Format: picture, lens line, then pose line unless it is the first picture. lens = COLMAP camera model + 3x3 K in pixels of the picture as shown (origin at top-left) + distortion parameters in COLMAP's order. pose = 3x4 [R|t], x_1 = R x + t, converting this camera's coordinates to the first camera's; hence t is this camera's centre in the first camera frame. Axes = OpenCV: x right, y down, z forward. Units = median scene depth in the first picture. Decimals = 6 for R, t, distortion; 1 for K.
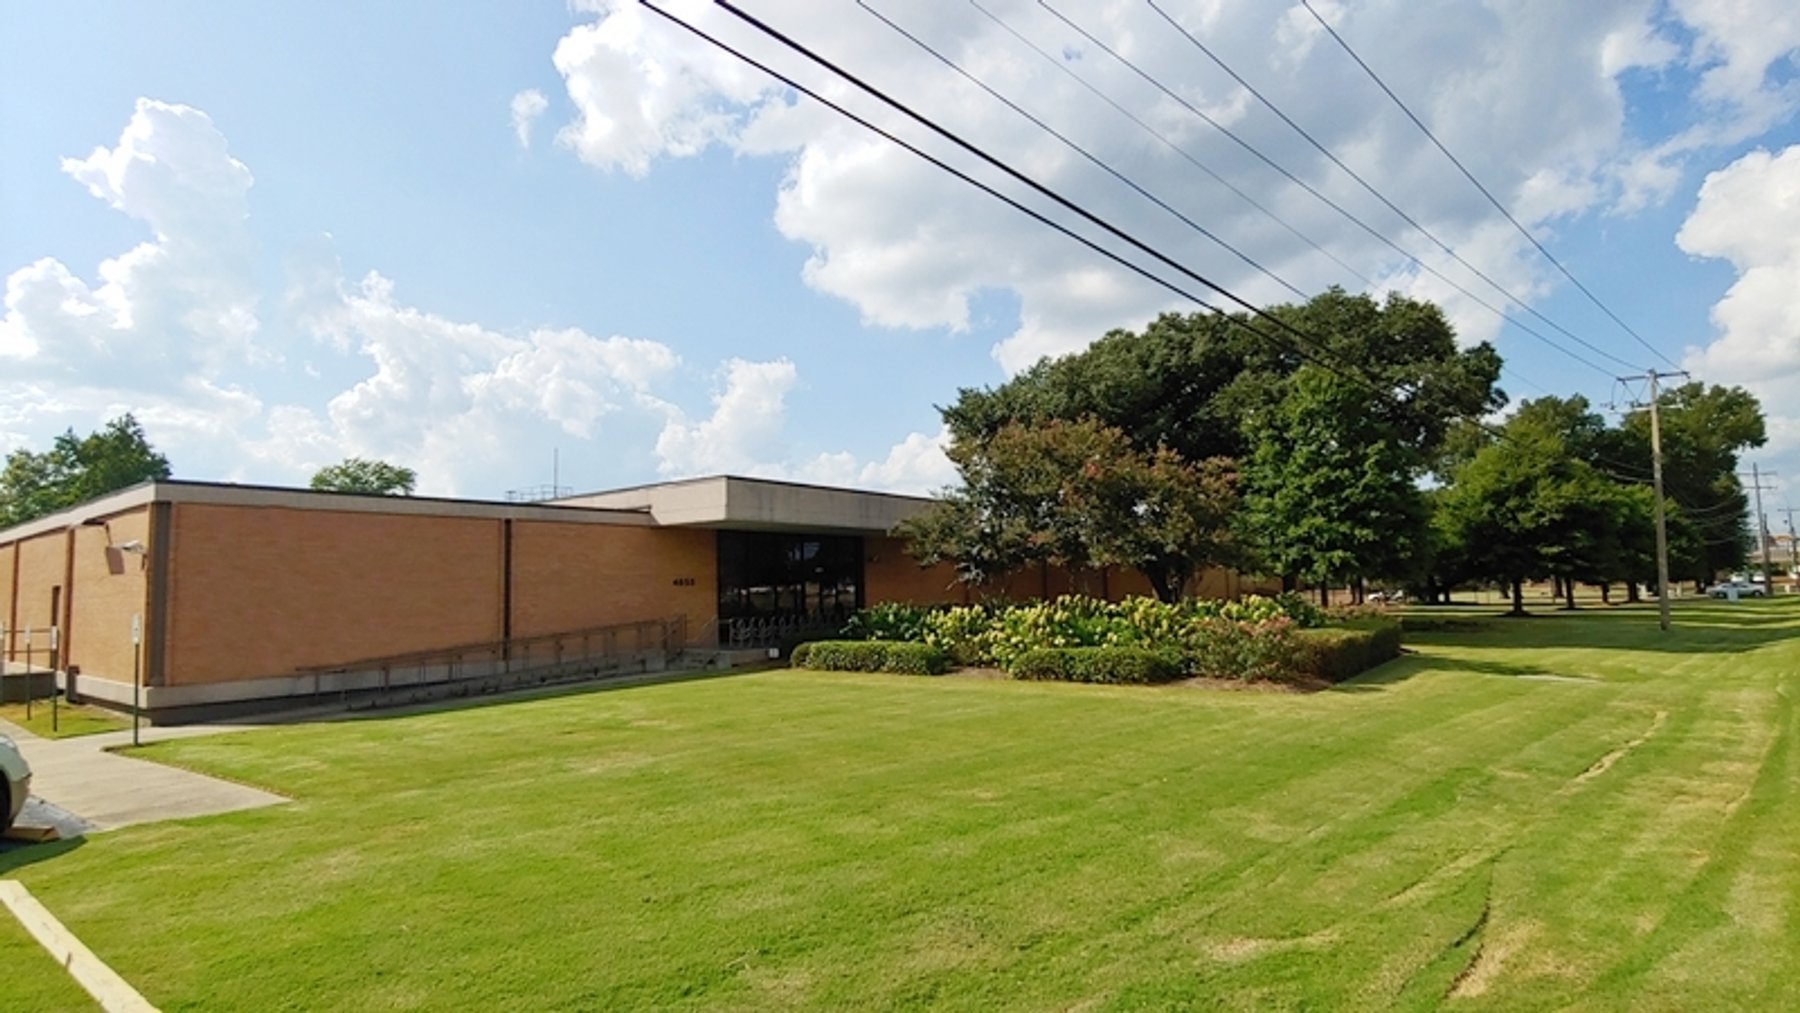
lens RADIAL K [[917.3, 0, 906.8], [0, 917.3, 527.2], [0, 0, 1]] dist [-0.014256, -0.001833]
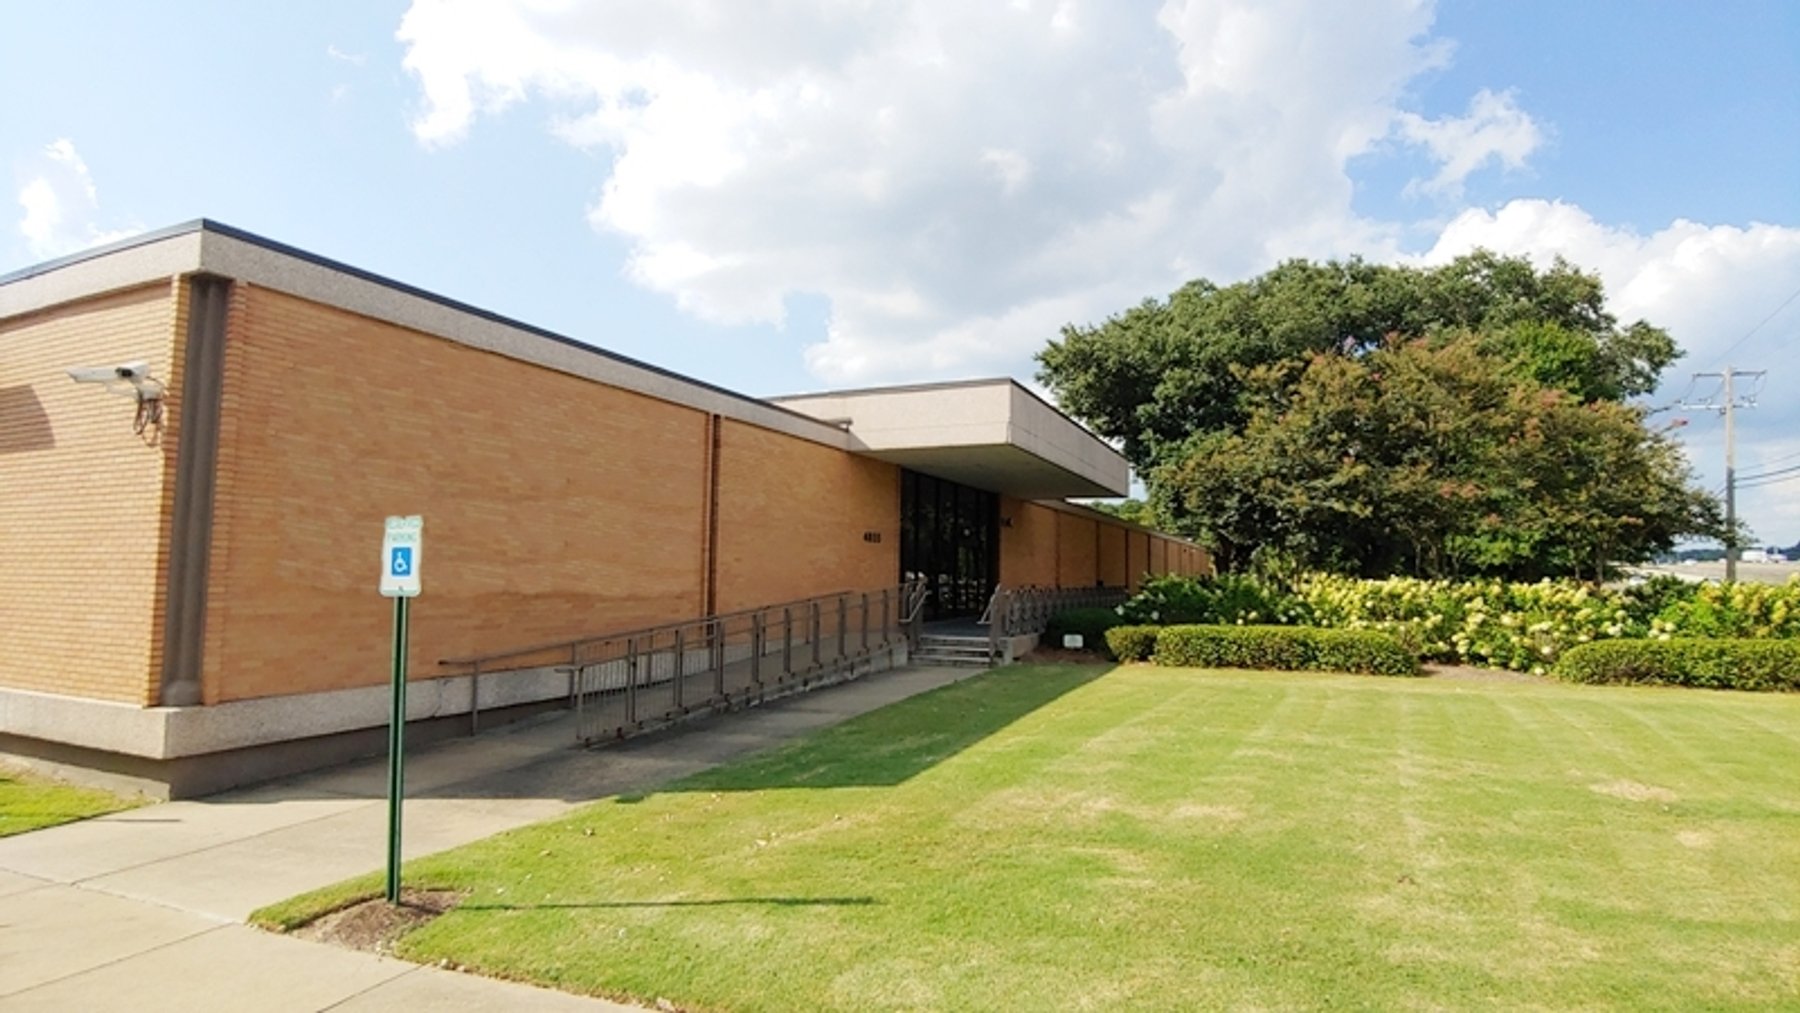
lens RADIAL K [[917.3, 0, 915.5], [0, 917.3, 512.8], [0, 0, 1]] dist [-0.014256, -0.001833]
pose [[0.970981, 0.045303, 0.234826, -0.364498], [-0.044407, 0.998972, -0.009104, 0.045178], [-0.234997, -0.001588, 0.971995, 0.308868]]
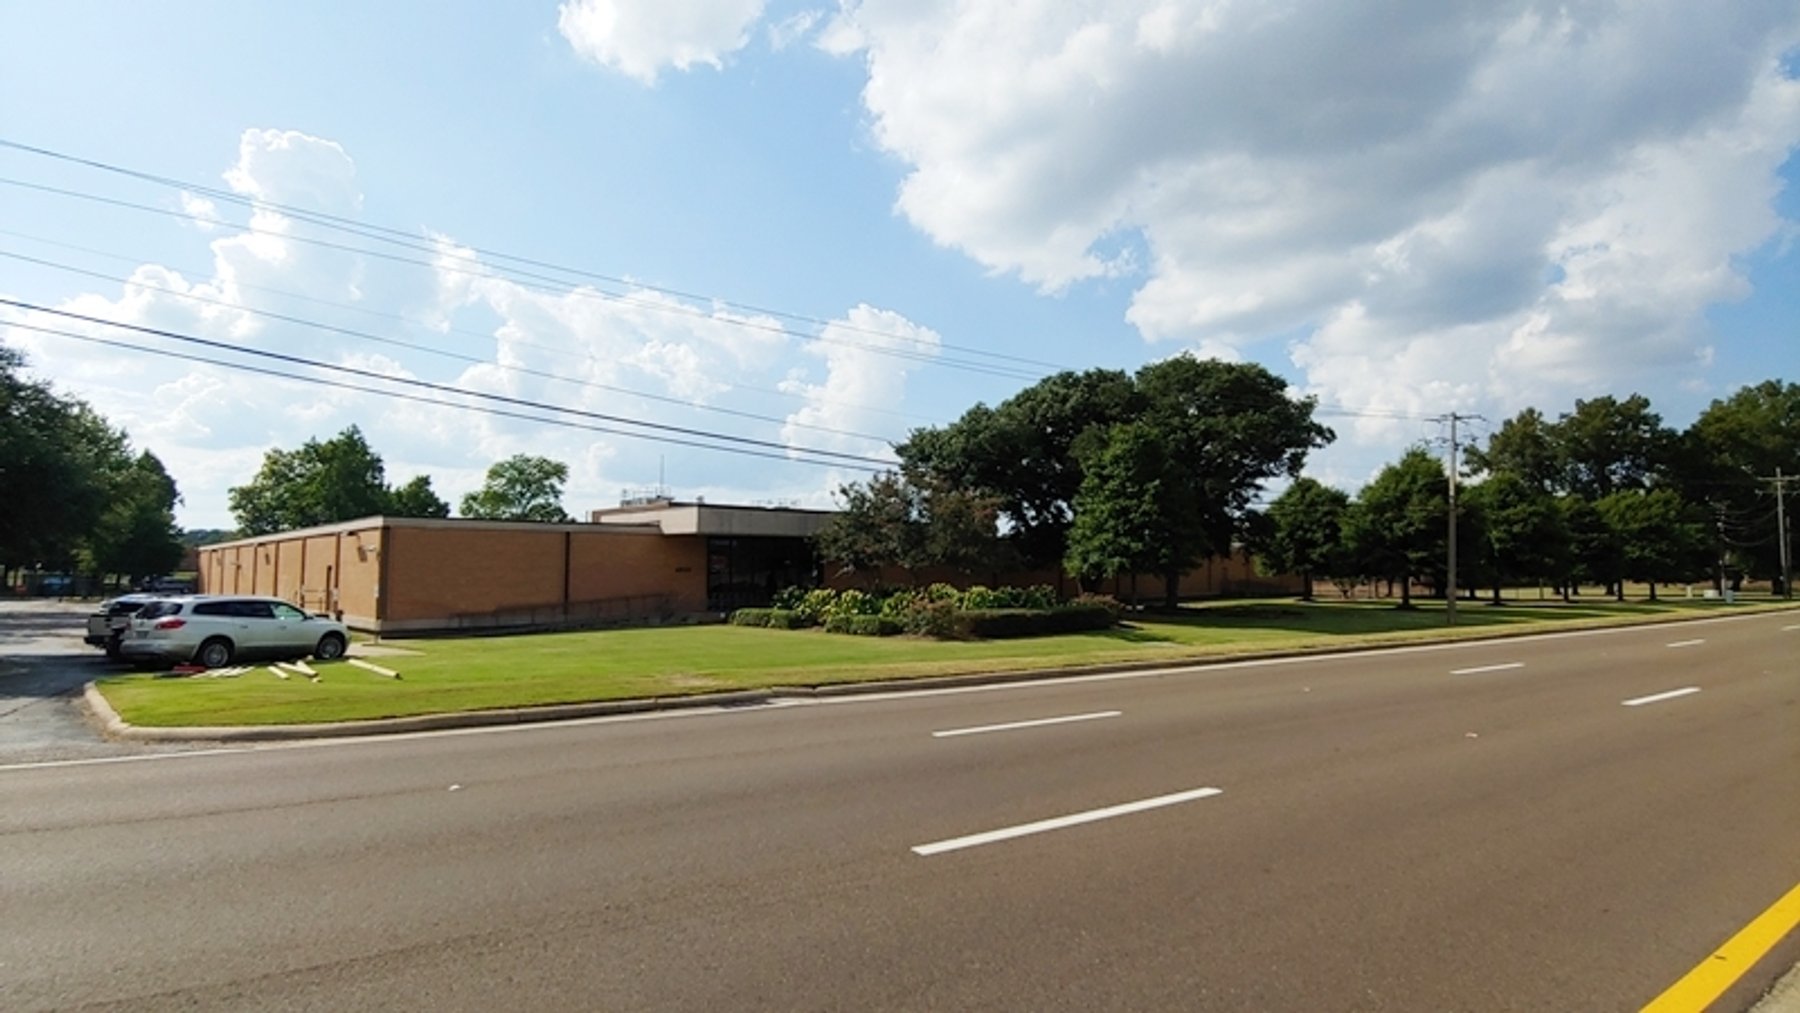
lens RADIAL K [[917.3, 0, 896.7], [0, 917.3, 505.4], [0, 0, 1]] dist [-0.014256, -0.001833]
pose [[0.986128, 0.009049, -0.165740, 0.362879], [-0.009364, 0.999956, -0.001123, -0.050005], [0.165723, 0.002659, 0.986169, -0.466501]]
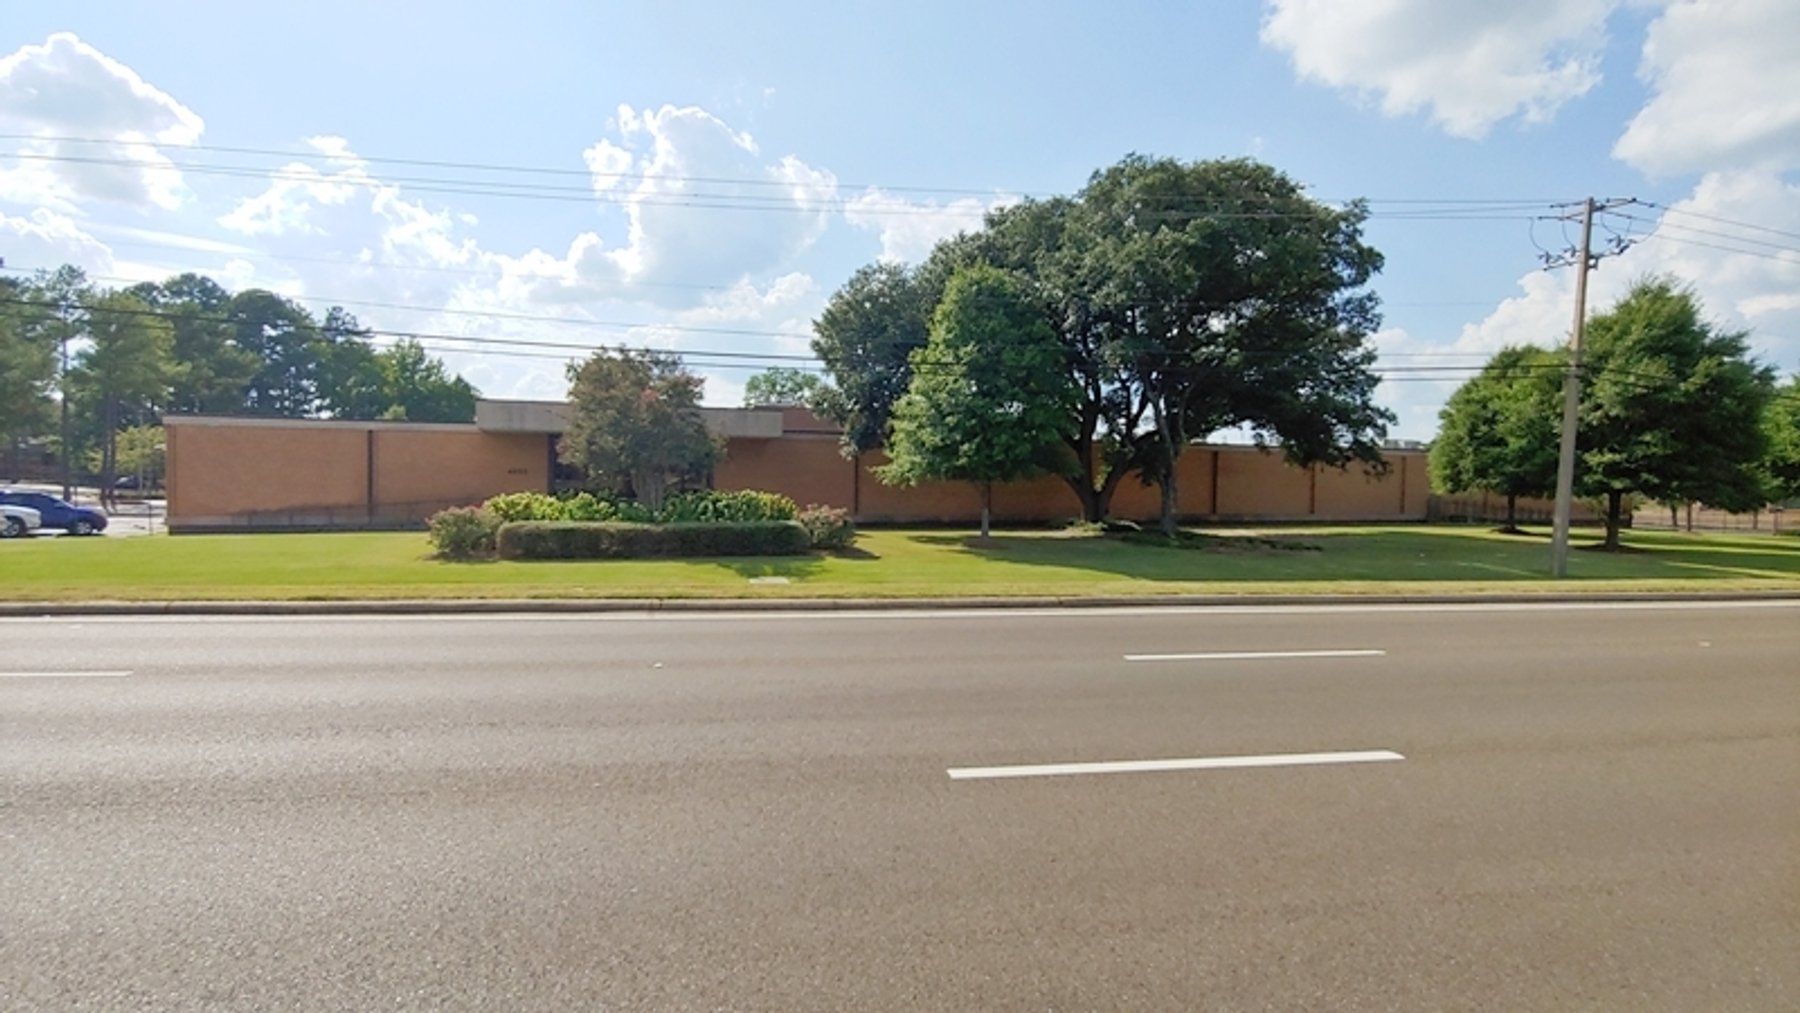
lens RADIAL K [[917.3, 0, 880.1], [0, 917.3, 535.8], [0, 0, 1]] dist [-0.014256, -0.001833]
pose [[0.824966, 0.063903, -0.561559, 1.011183], [0.008891, 0.991997, 0.125946, -0.015410], [0.565113, -0.108893, 0.817796, 0.131406]]
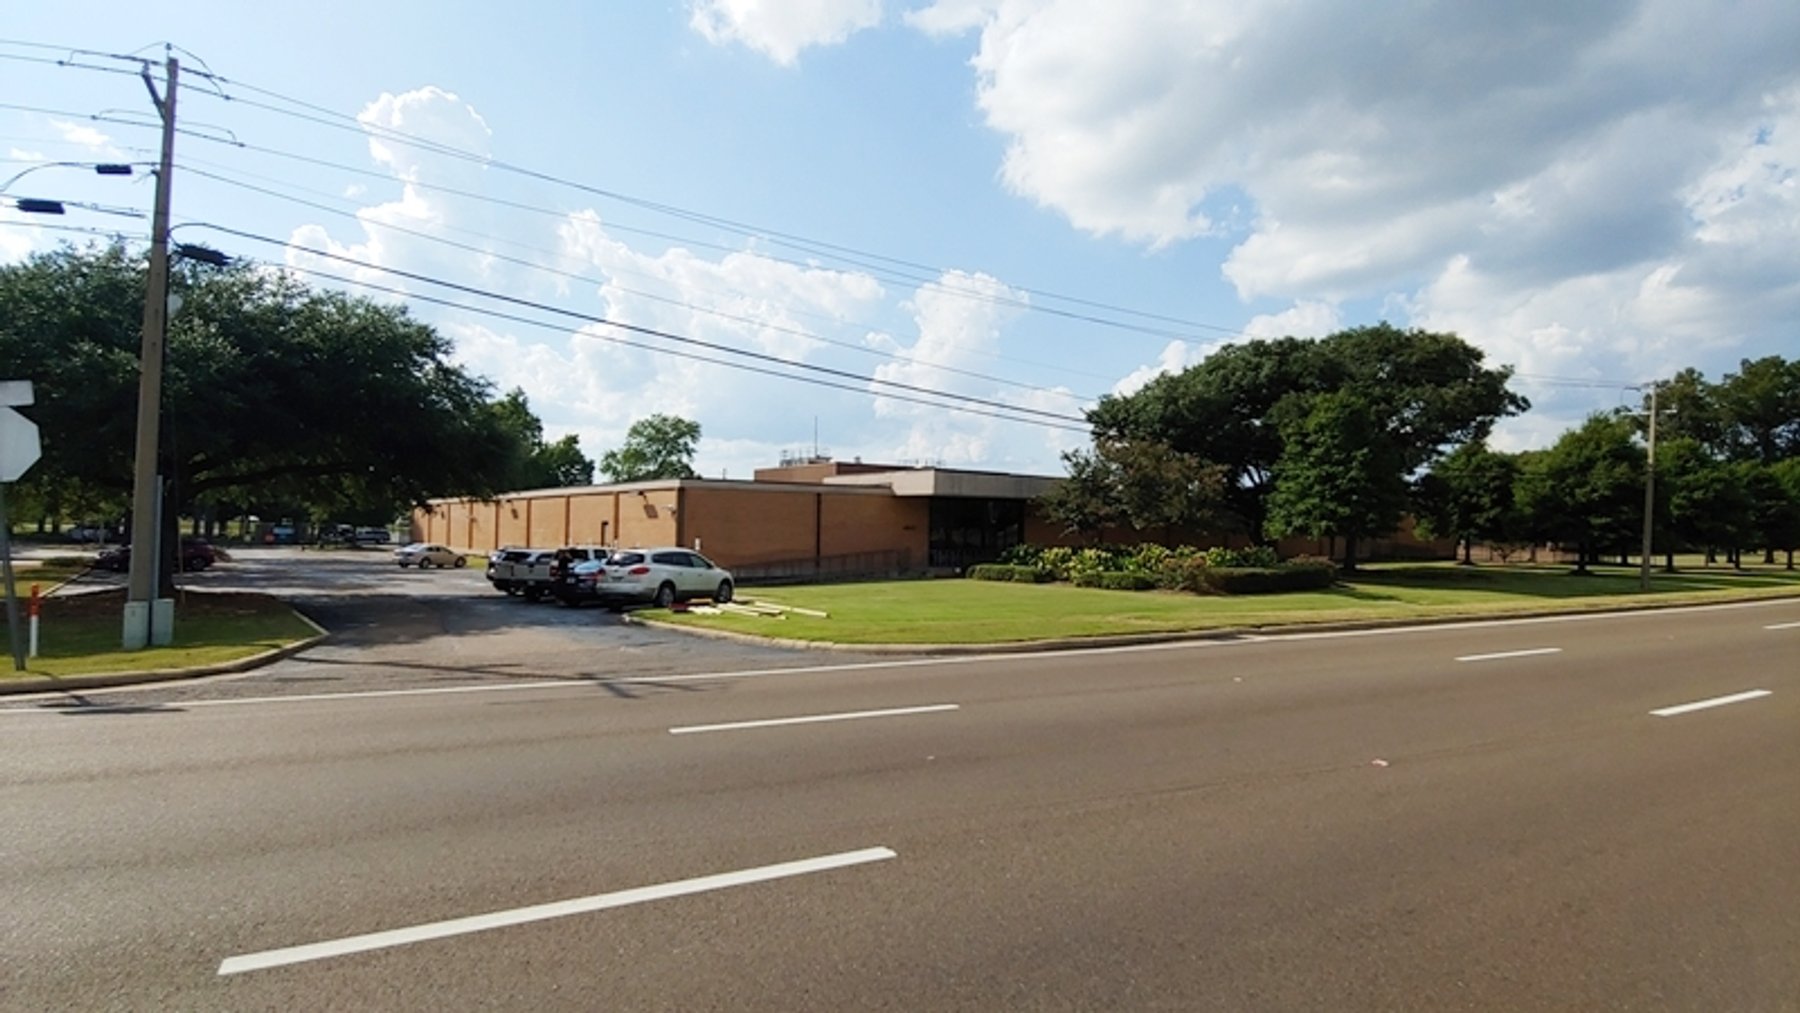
lens RADIAL K [[917.3, 0, 896.8], [0, 917.3, 488.7], [0, 0, 1]] dist [-0.014256, -0.001833]
pose [[0.967745, 0.021456, -0.251017, 0.158632], [-0.014543, 0.999463, 0.029363, -0.061580], [0.251512, -0.024765, 0.967537, -0.646395]]
